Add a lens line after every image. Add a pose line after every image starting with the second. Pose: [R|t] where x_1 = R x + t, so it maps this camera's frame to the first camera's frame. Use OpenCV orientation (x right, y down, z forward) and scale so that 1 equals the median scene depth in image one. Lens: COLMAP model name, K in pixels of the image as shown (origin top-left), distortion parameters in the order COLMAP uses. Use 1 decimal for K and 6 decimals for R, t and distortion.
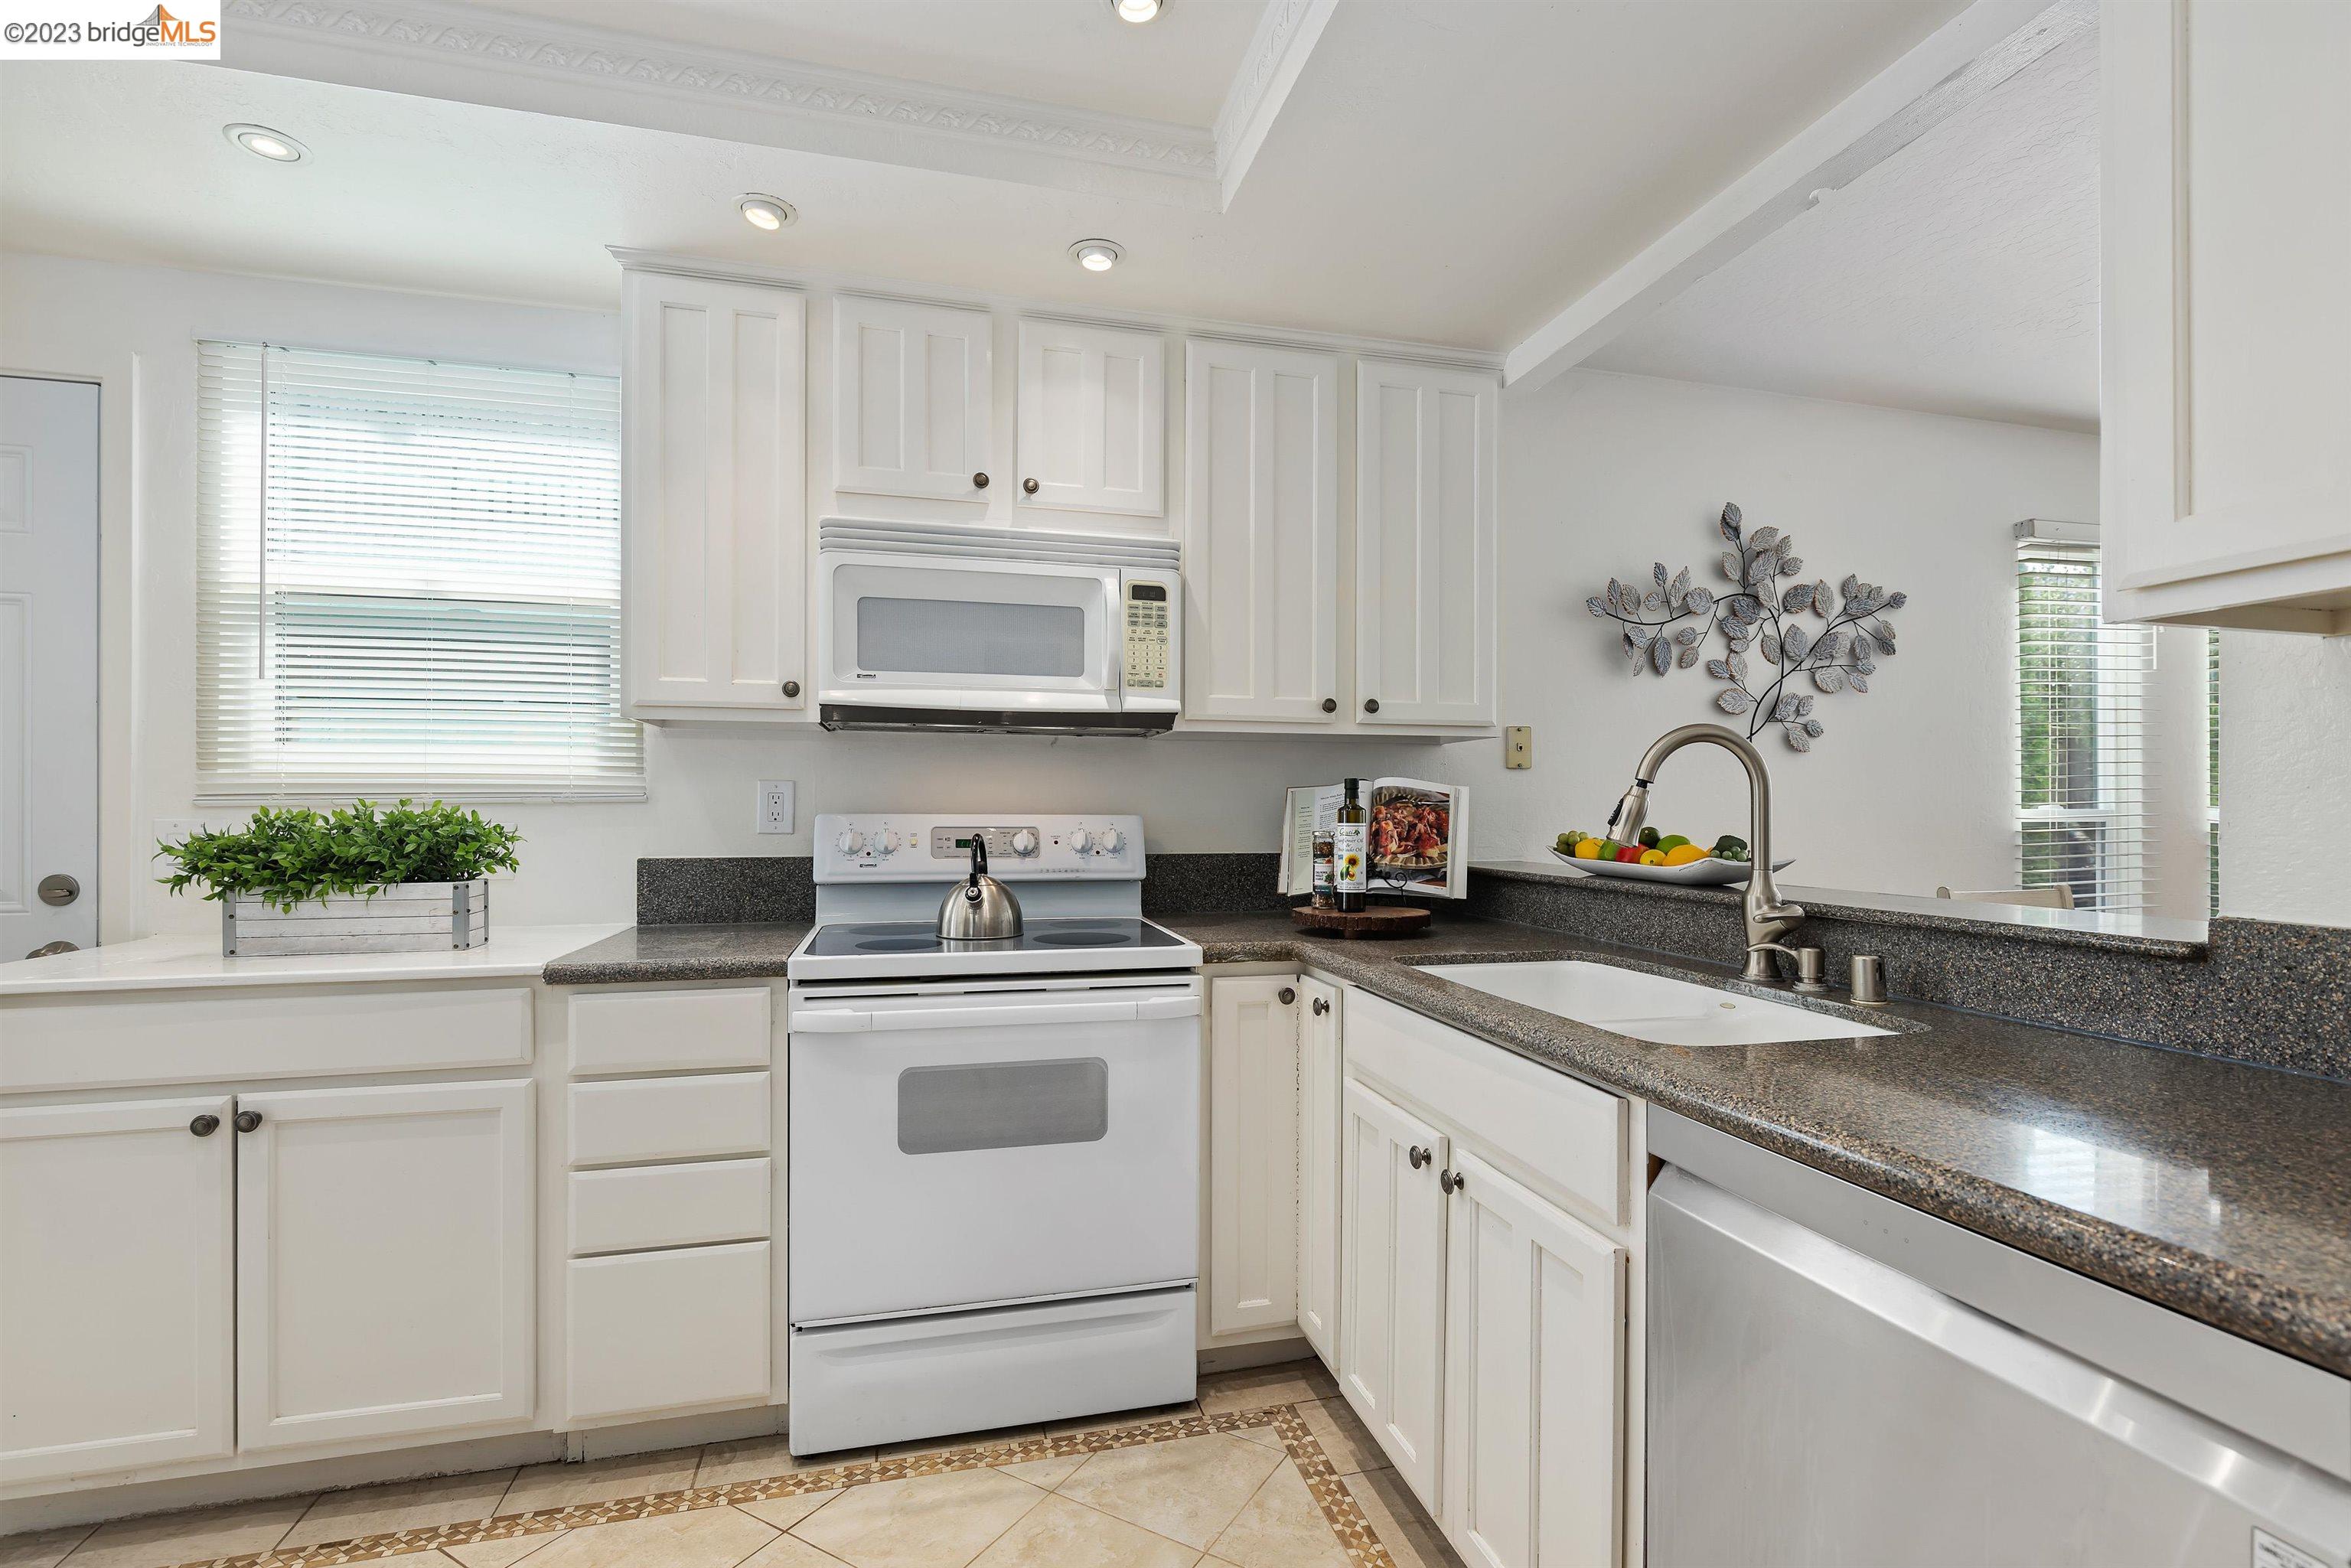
lens RADIAL K [[1067.9, 0, 1186.1], [0, 1067.9, 811.6], [0, 0, 1]] dist [0.001727, -0.001798]
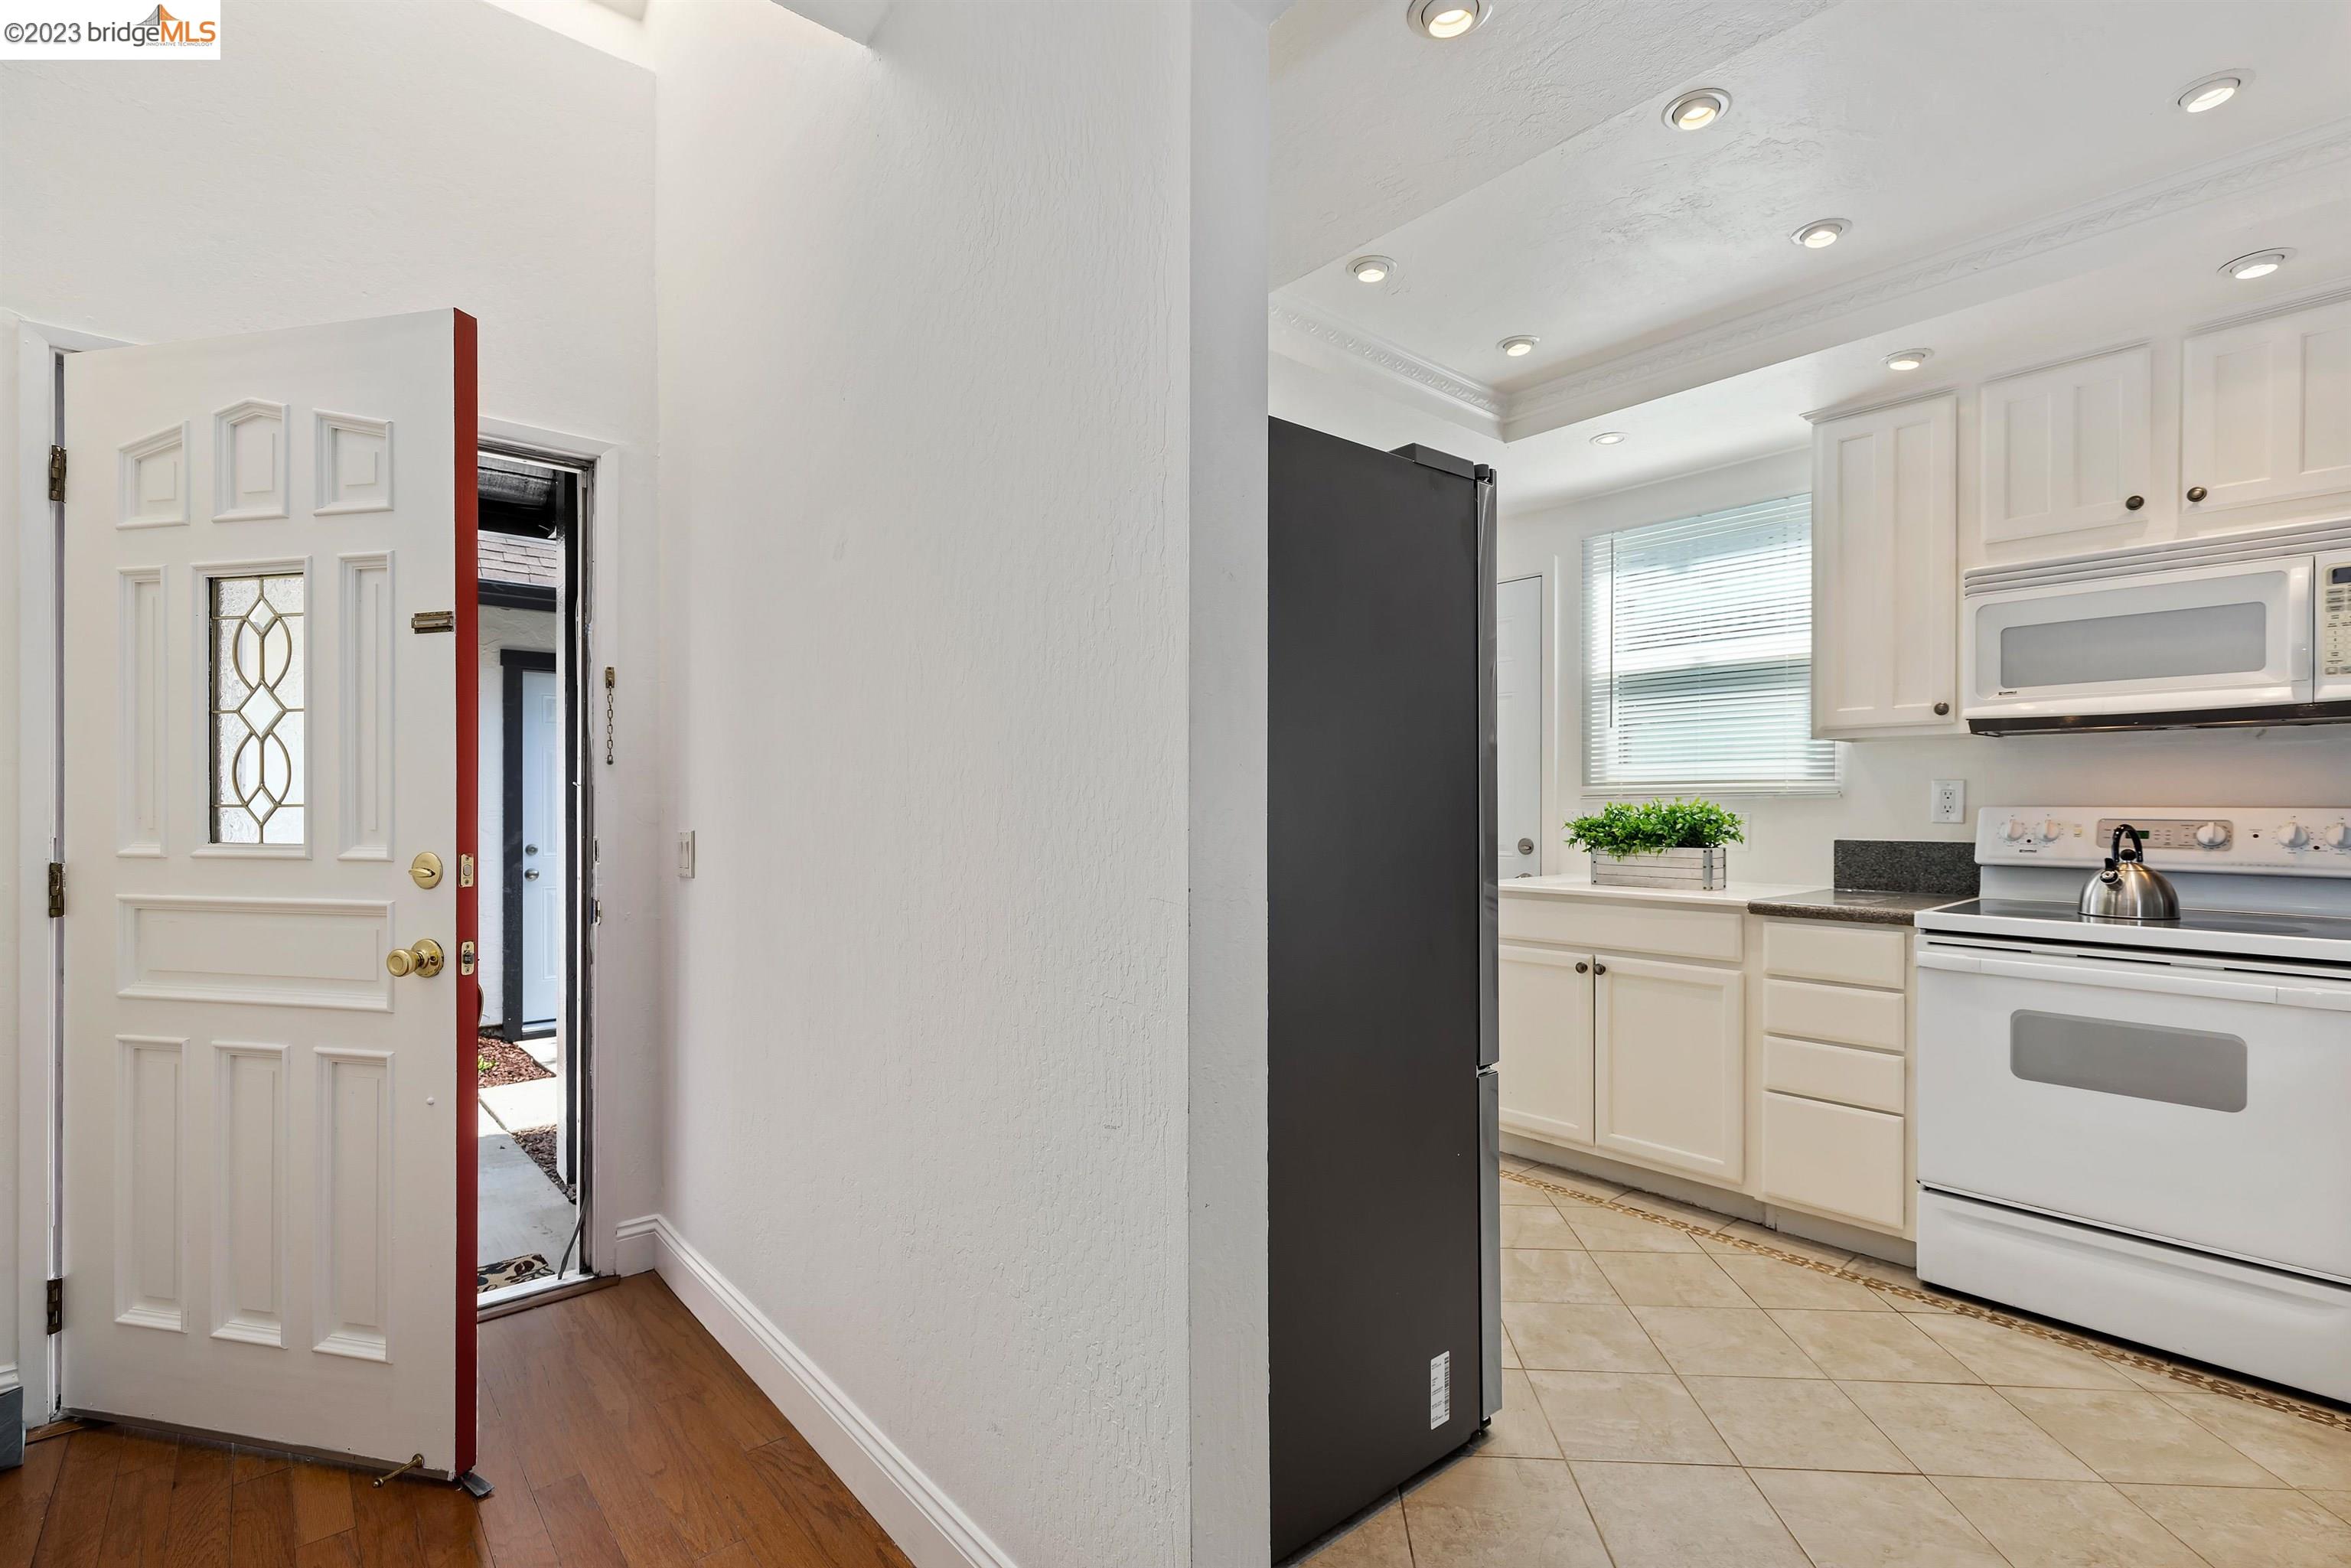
lens RADIAL K [[1067.9, 0, 1188.1], [0, 1067.9, 804.3], [0, 0, 1]] dist [0.001727, -0.001798]
pose [[0.442340, -0.000943, -0.896847, 0.375903], [-0.001355, 0.999998, -0.001720, 0.003161], [0.896846, 0.001976, 0.442338, -0.371665]]
